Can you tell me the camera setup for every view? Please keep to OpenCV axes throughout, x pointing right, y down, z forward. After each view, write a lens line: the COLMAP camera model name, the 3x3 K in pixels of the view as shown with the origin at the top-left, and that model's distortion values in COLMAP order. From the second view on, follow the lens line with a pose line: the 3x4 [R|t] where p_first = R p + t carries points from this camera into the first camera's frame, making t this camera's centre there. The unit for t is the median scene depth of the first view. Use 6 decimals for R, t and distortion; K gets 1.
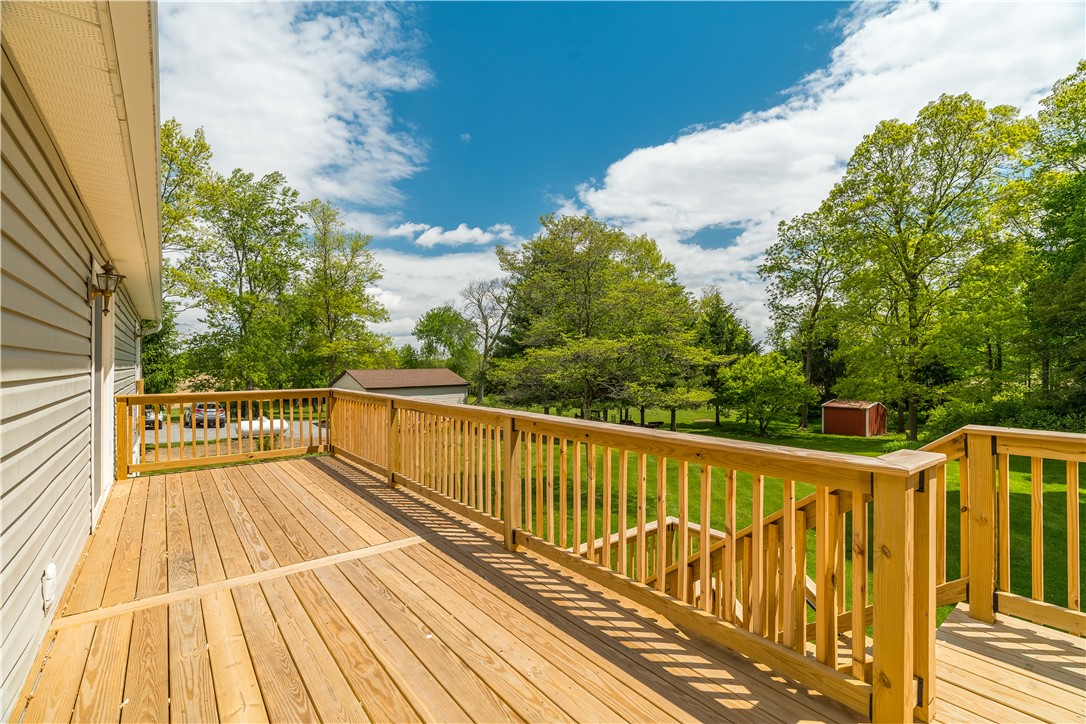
lens RADIAL K [[489.8, 0, 553.4], [0, 489.8, 359.5], [0, 0, 1]] dist [-0.013010, 0.000732]
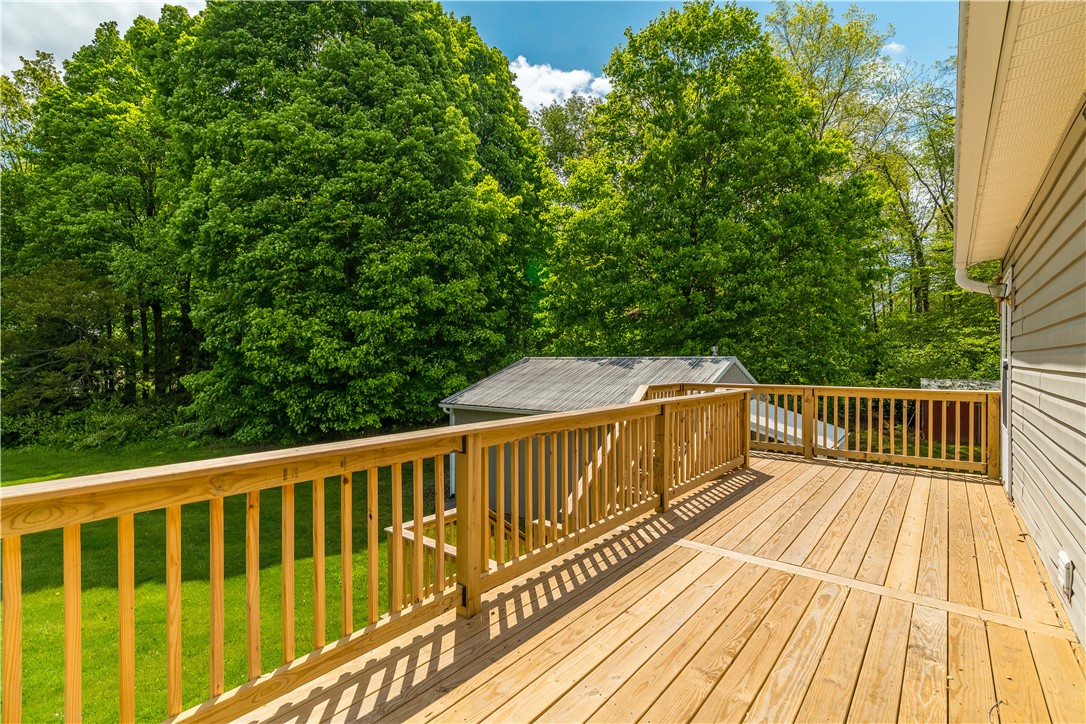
lens RADIAL K [[489.8, 0, 552.9], [0, 489.8, 366.7], [0, 0, 1]] dist [-0.013010, 0.000732]
pose [[-0.210584, -0.005355, 0.977561, -1.159488], [-0.002111, 0.999985, 0.005022, 0.023110], [-0.977574, -0.001006, -0.210592, 1.457471]]
